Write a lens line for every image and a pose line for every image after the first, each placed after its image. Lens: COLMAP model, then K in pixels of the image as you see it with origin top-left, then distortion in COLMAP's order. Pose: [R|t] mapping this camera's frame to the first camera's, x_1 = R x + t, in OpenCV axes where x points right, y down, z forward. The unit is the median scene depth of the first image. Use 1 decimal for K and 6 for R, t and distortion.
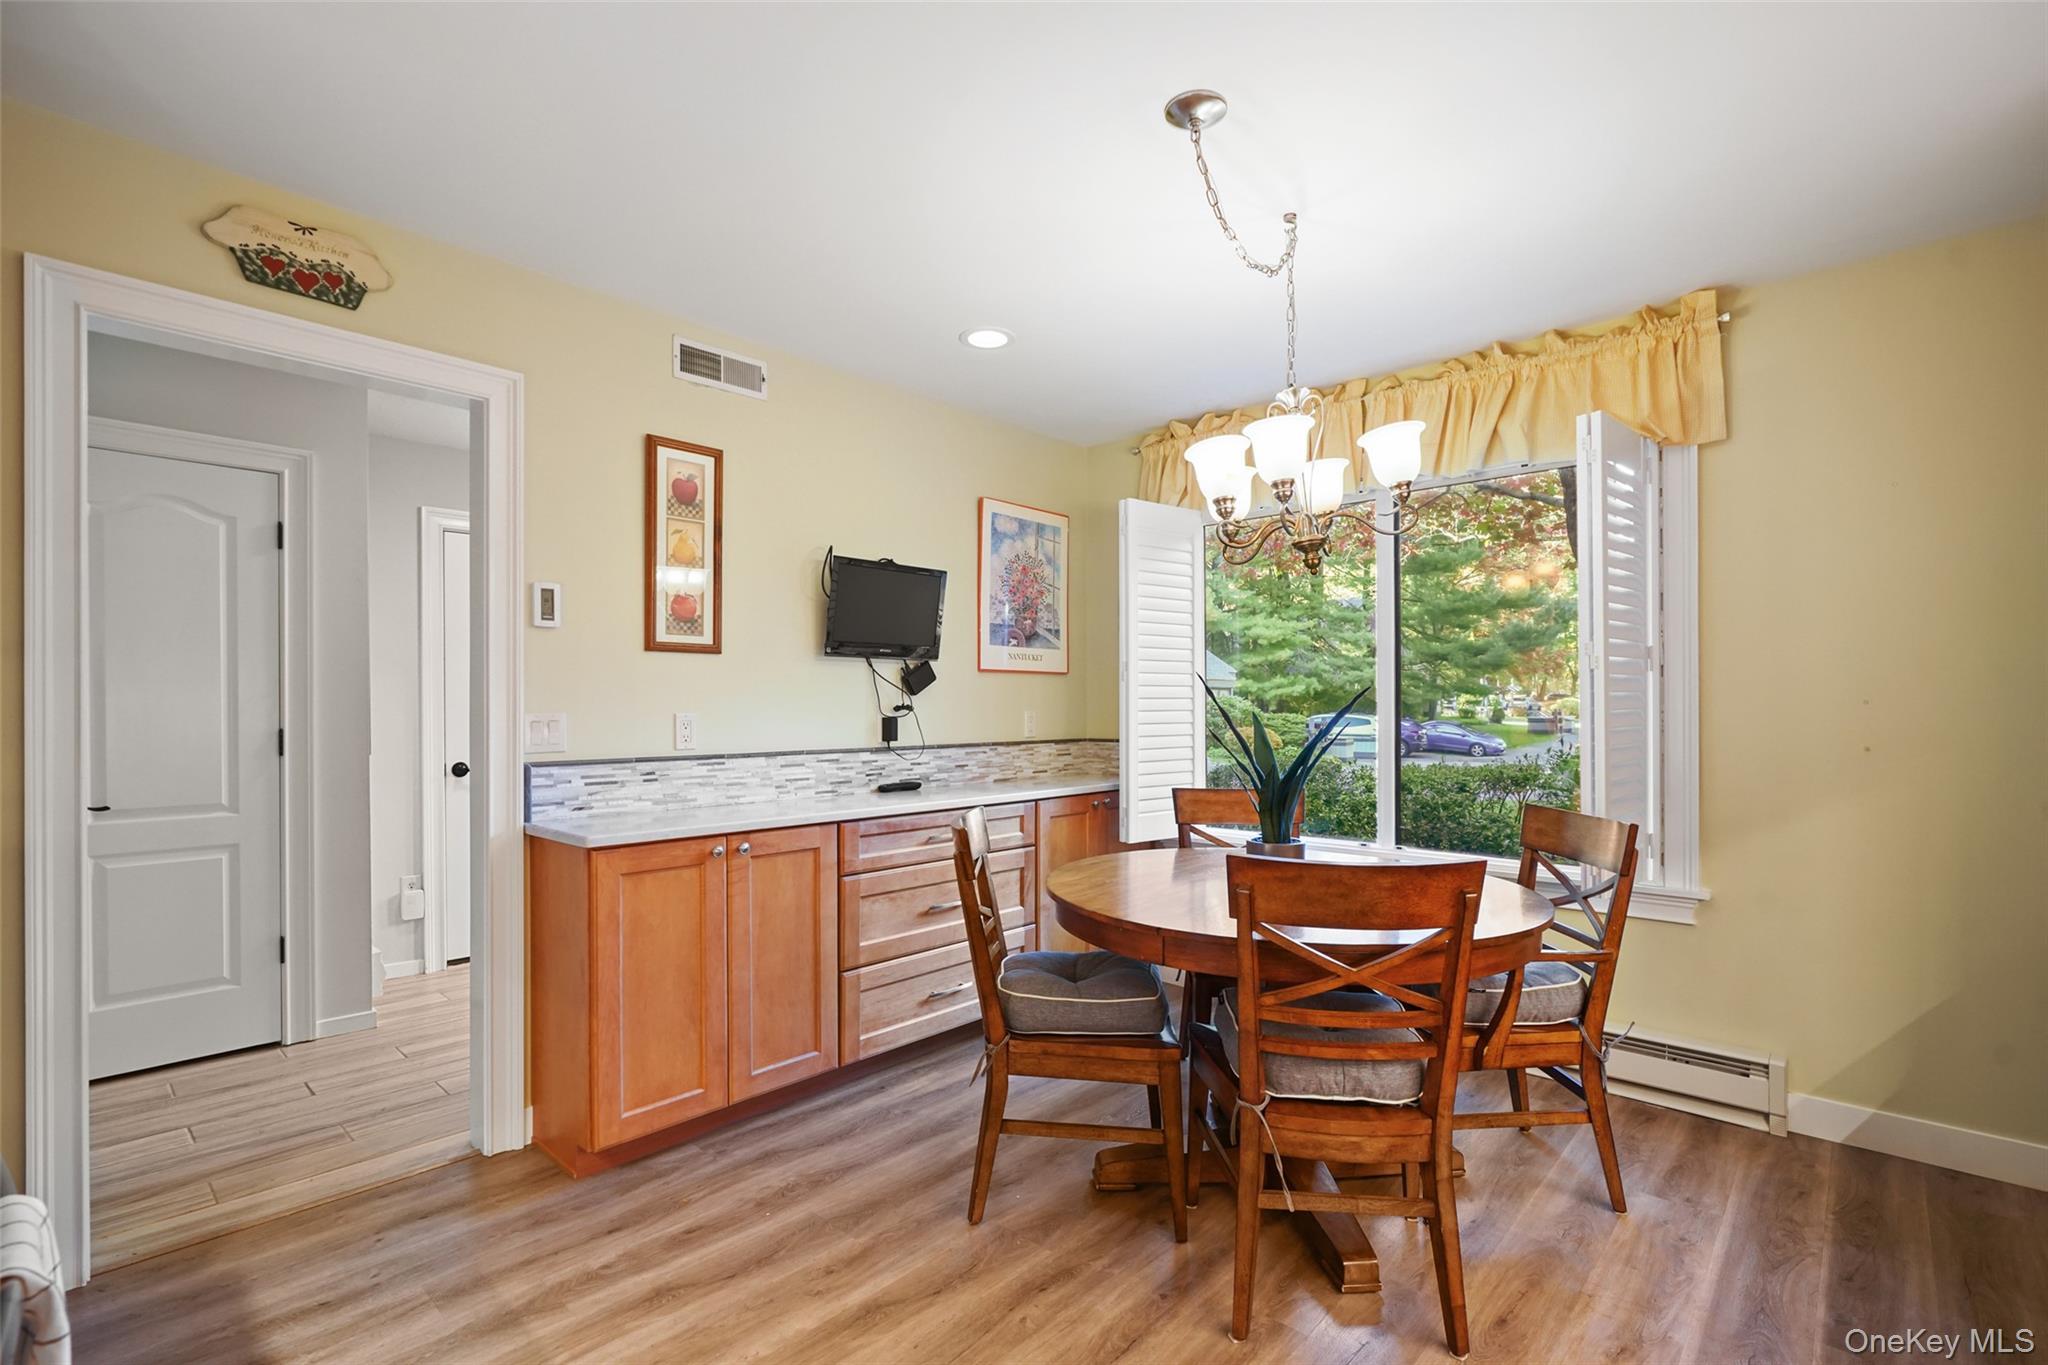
lens RADIAL K [[942.1, 0, 1029.0], [0, 942.1, 697.3], [0, 0, 1]] dist [-0.009296, 0.003135]
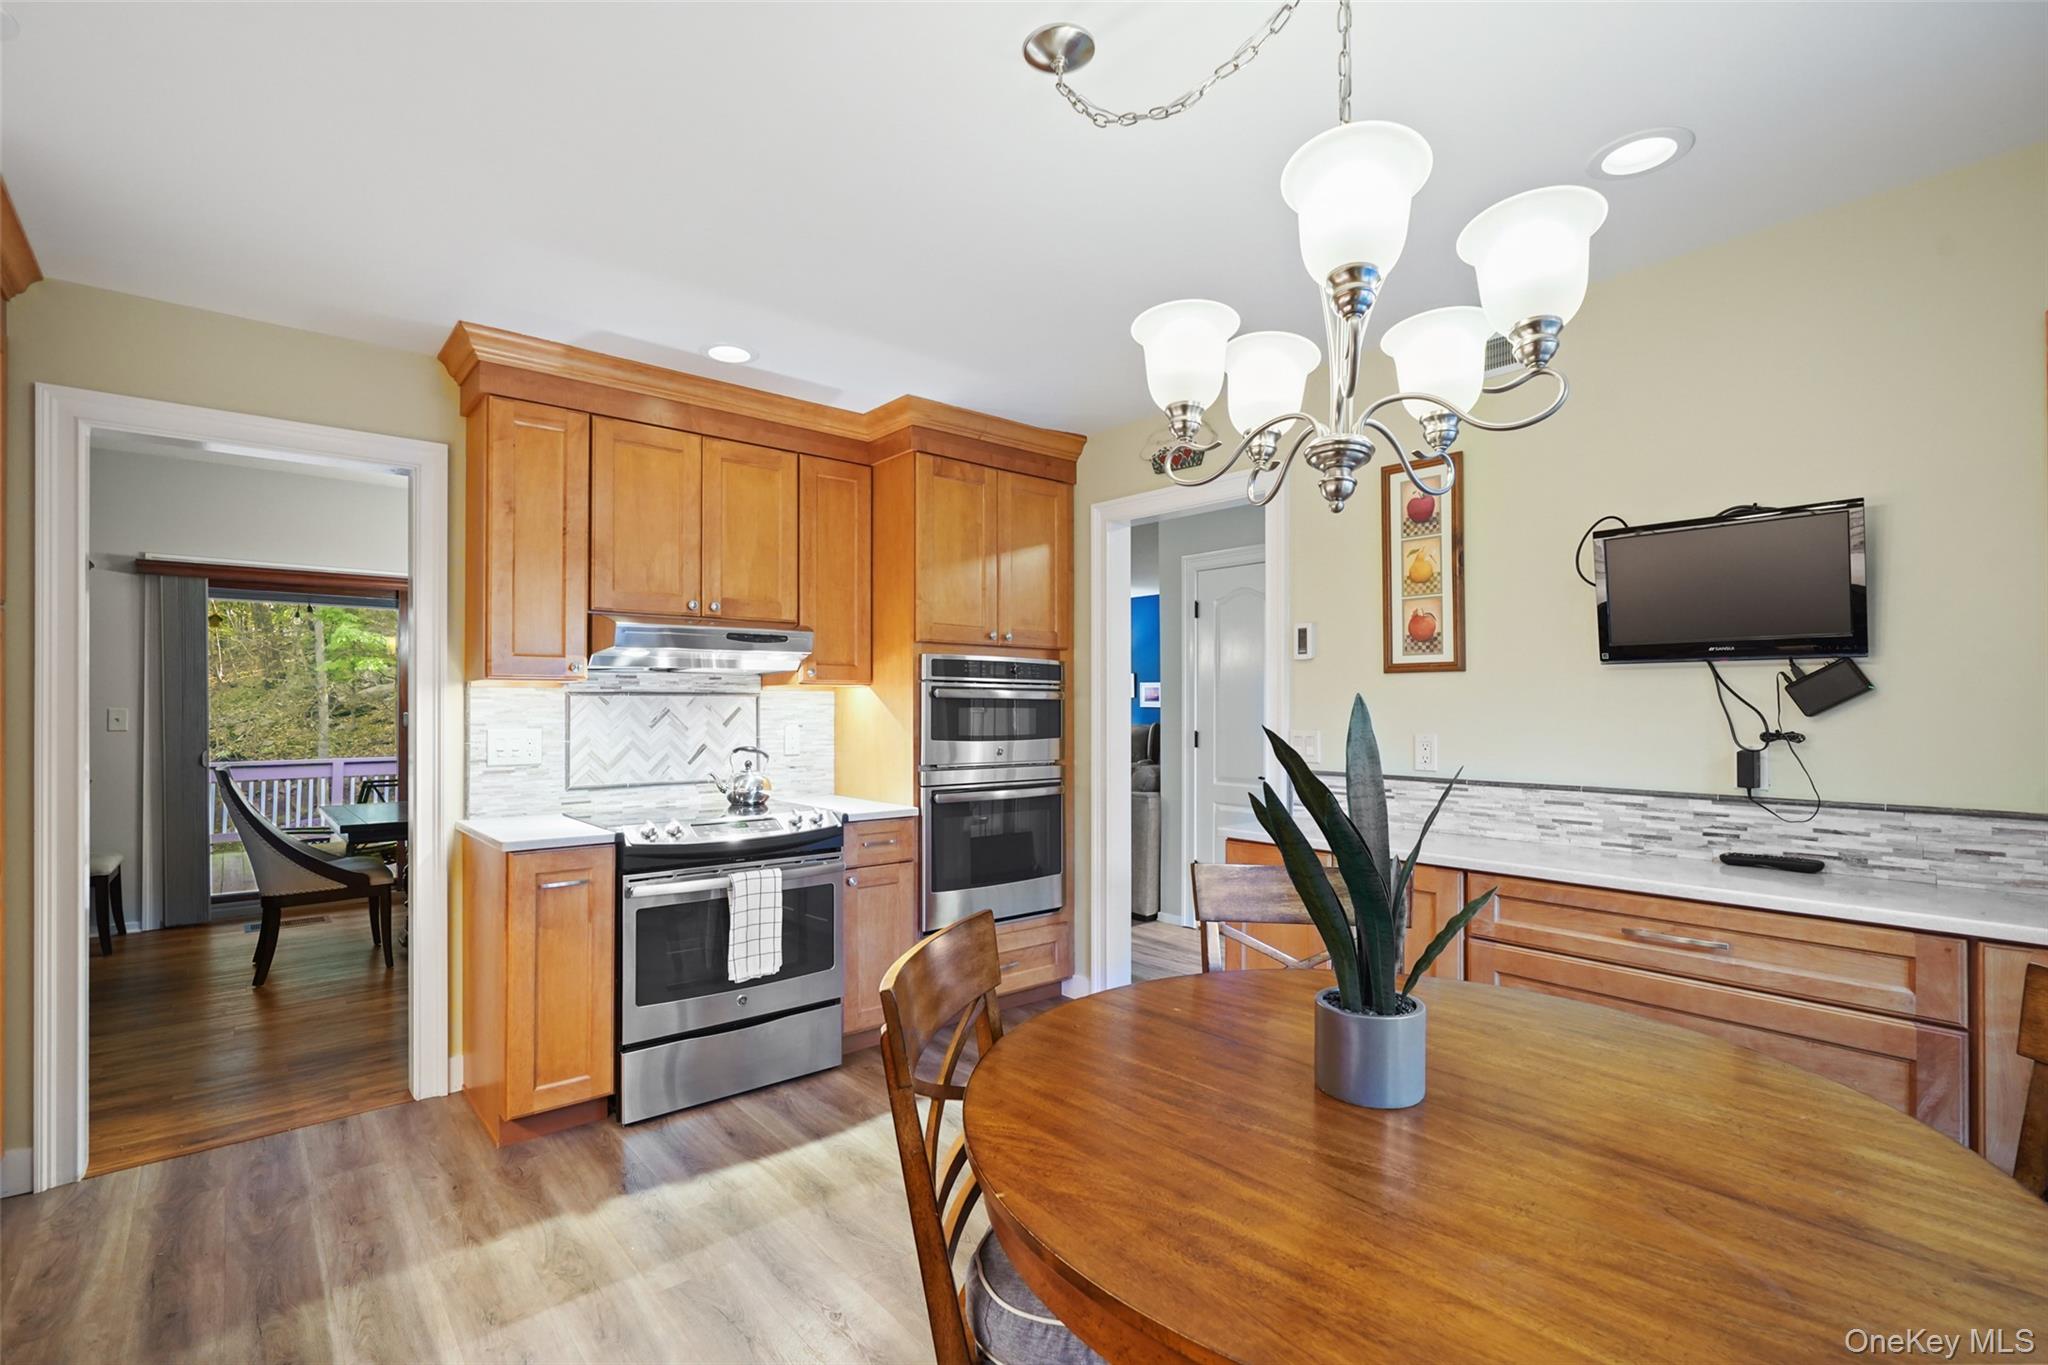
lens RADIAL K [[942.1, 0, 1015.0], [0, 942.1, 699.9], [0, 0, 1]] dist [-0.009296, 0.003135]
pose [[-0.132065, -0.003429, -0.991235, 0.560853], [0.007660, 0.999961, -0.004480, -0.014898], [0.991211, -0.008184, -0.132034, 0.593718]]
